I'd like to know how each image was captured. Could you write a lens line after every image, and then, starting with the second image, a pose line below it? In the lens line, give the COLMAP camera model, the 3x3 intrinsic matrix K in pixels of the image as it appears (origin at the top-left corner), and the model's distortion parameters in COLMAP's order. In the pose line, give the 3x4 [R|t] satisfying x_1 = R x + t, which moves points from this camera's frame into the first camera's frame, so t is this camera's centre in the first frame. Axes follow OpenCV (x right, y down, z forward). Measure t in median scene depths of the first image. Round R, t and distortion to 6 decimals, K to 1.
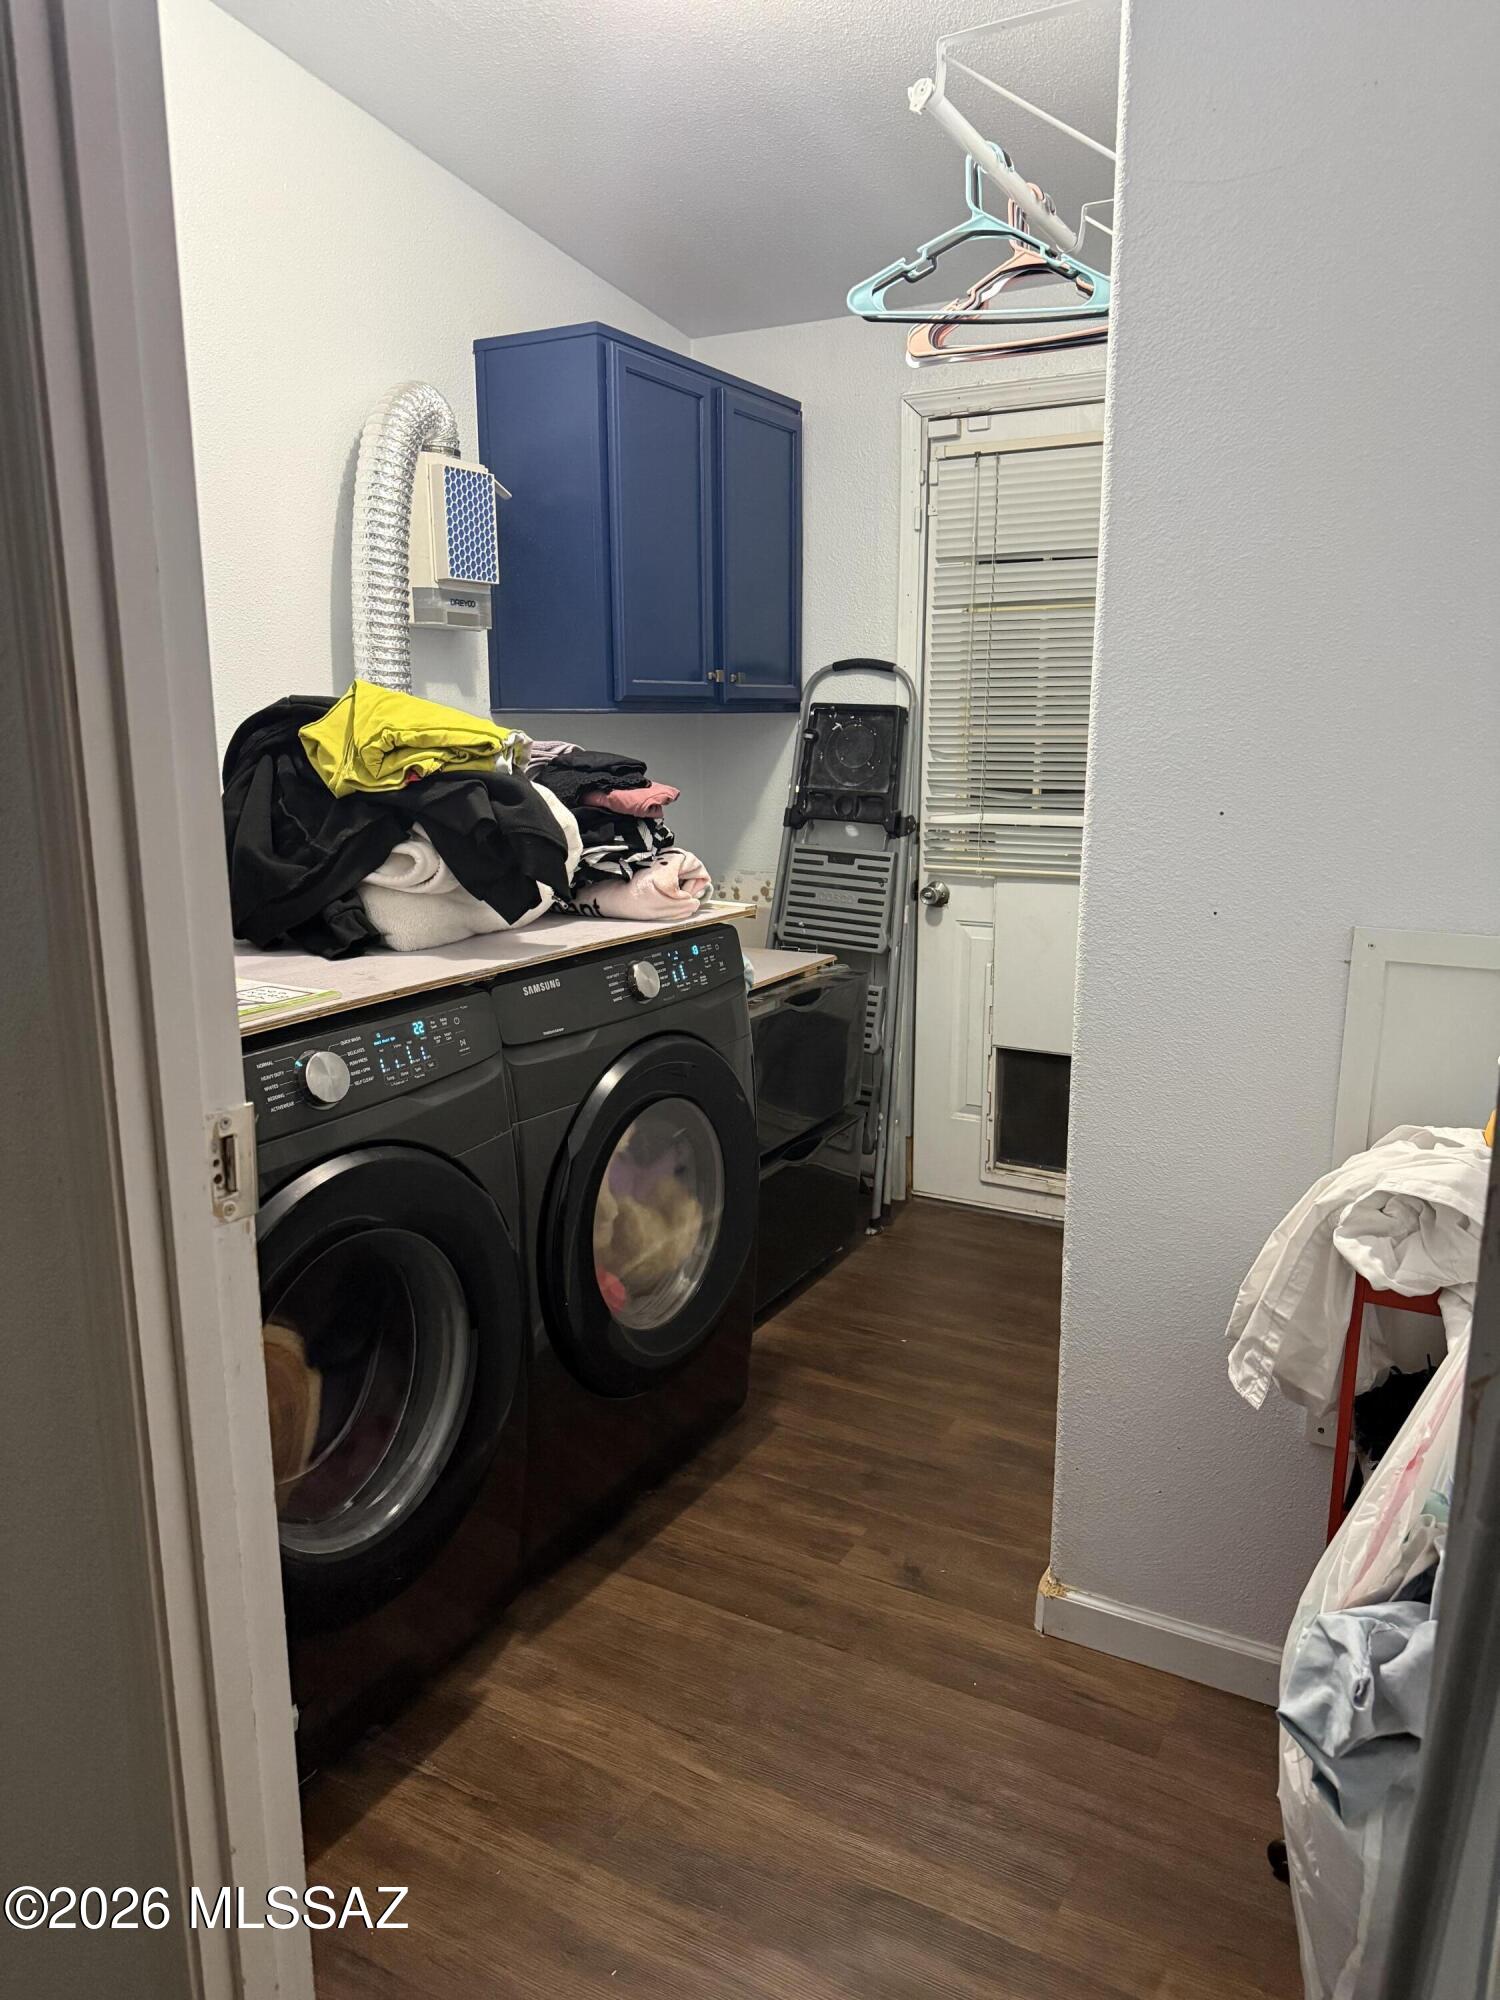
lens RADIAL K [[1427.7, 0, 747.6], [0, 1427.7, 1009.3], [0, 0, 1]] dist [0.095742, -0.125471]
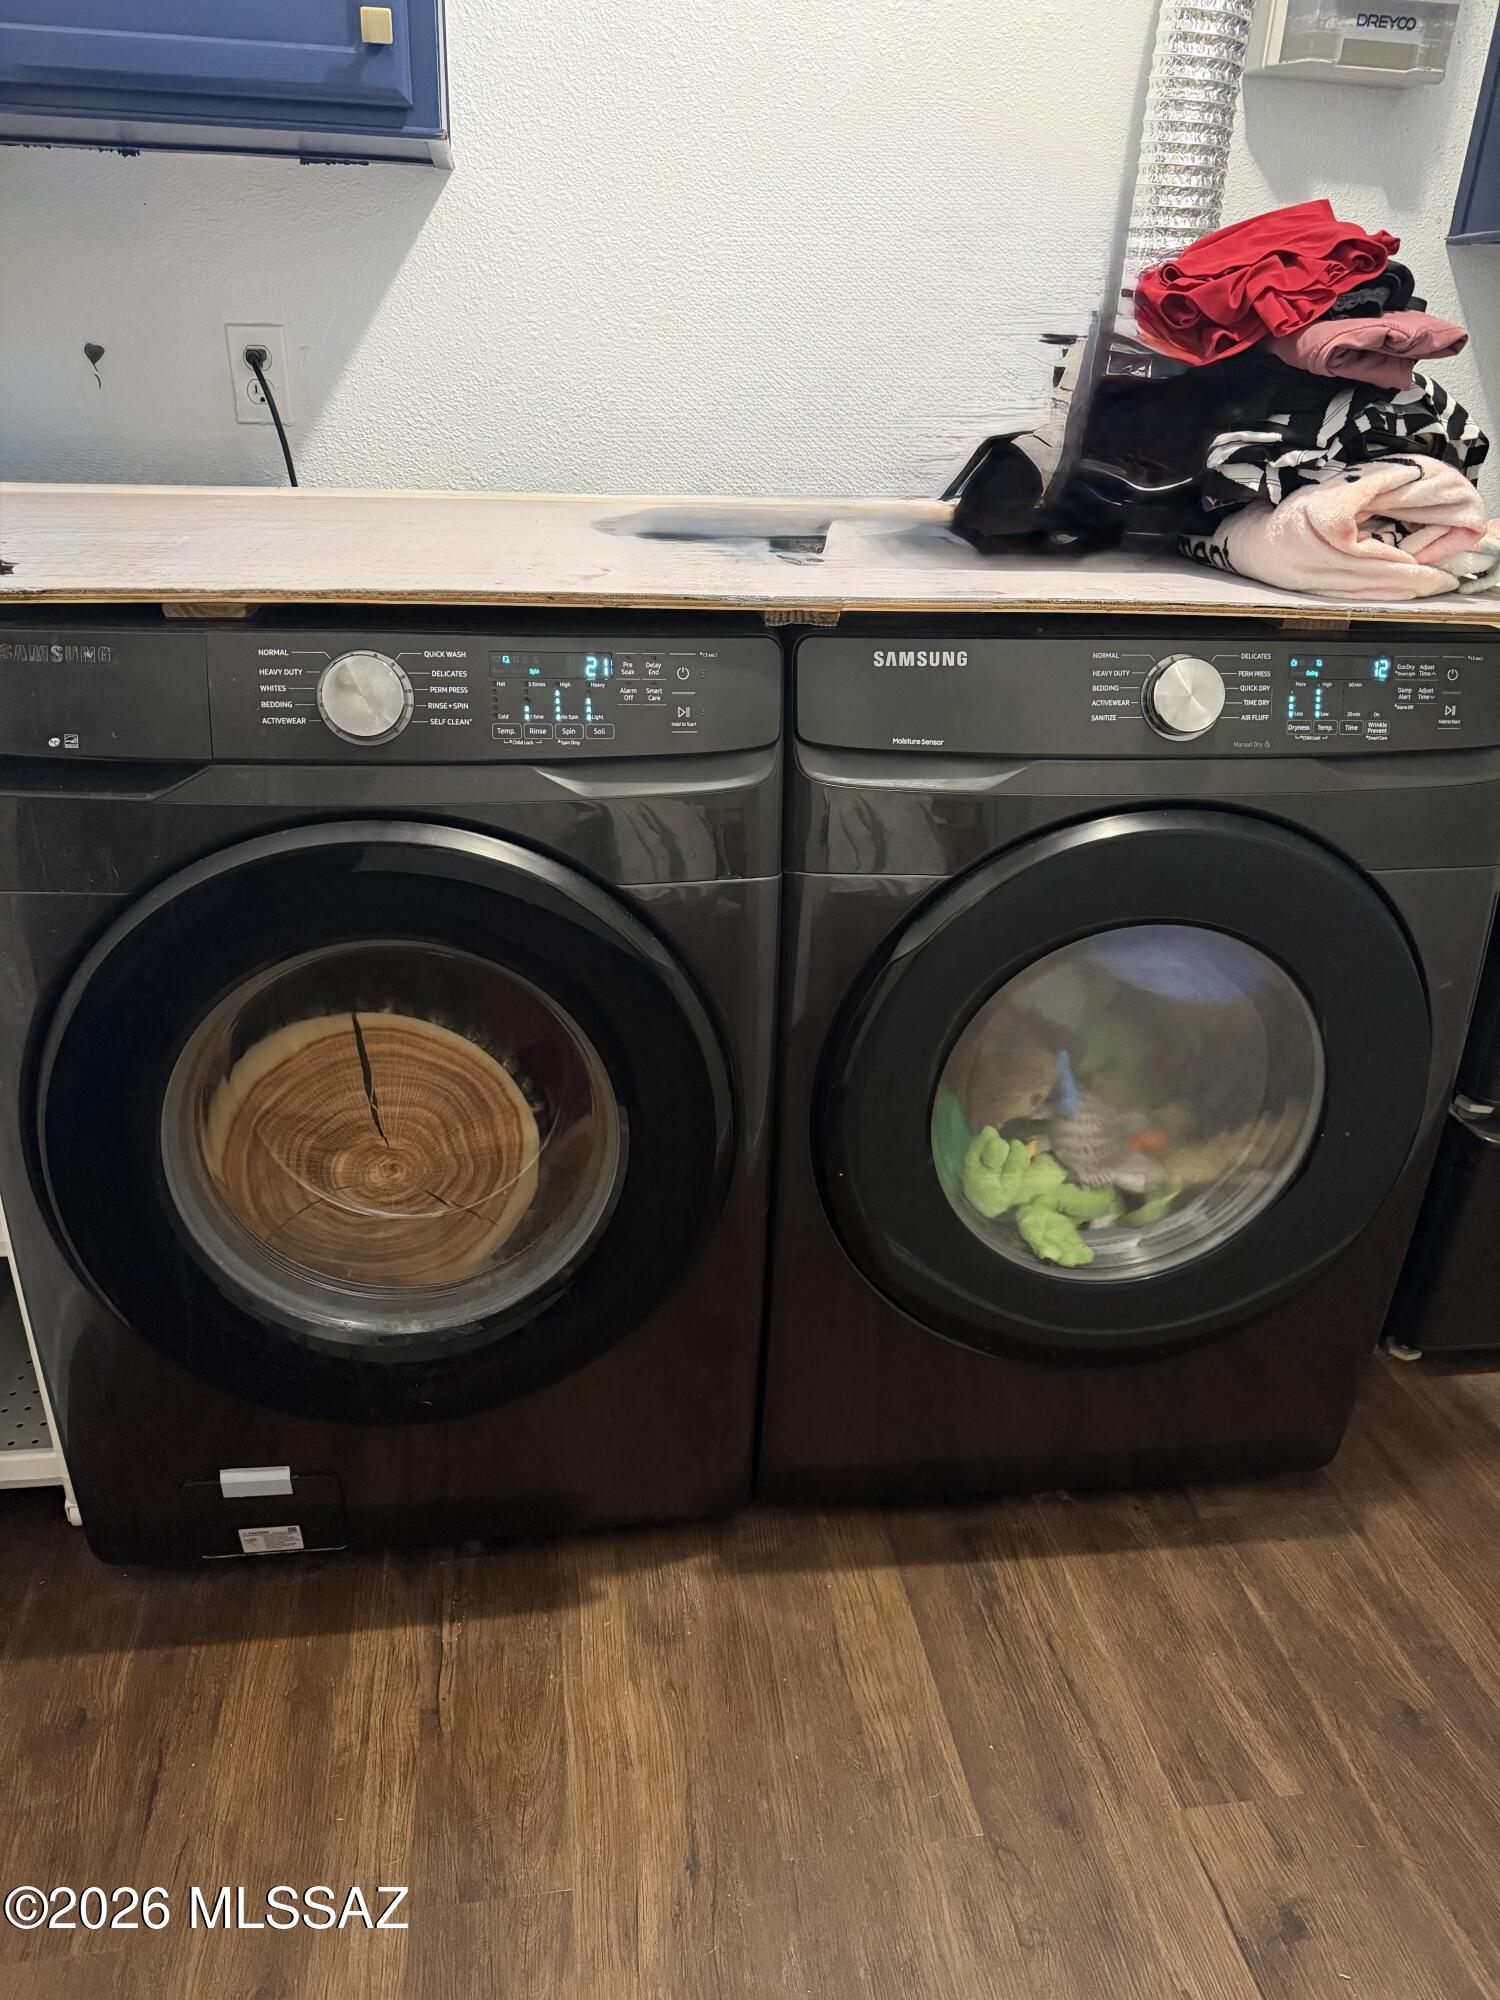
lens RADIAL K [[1427.7, 0, 747.6], [0, 1427.7, 1009.3], [0, 0, 1]] dist [0.095742, -0.125471]
pose [[0.614940, 0.356028, -0.703628, 0.243884], [-0.203034, 0.933680, 0.294988, -0.036737], [0.761988, -0.038539, 0.646443, 0.518179]]
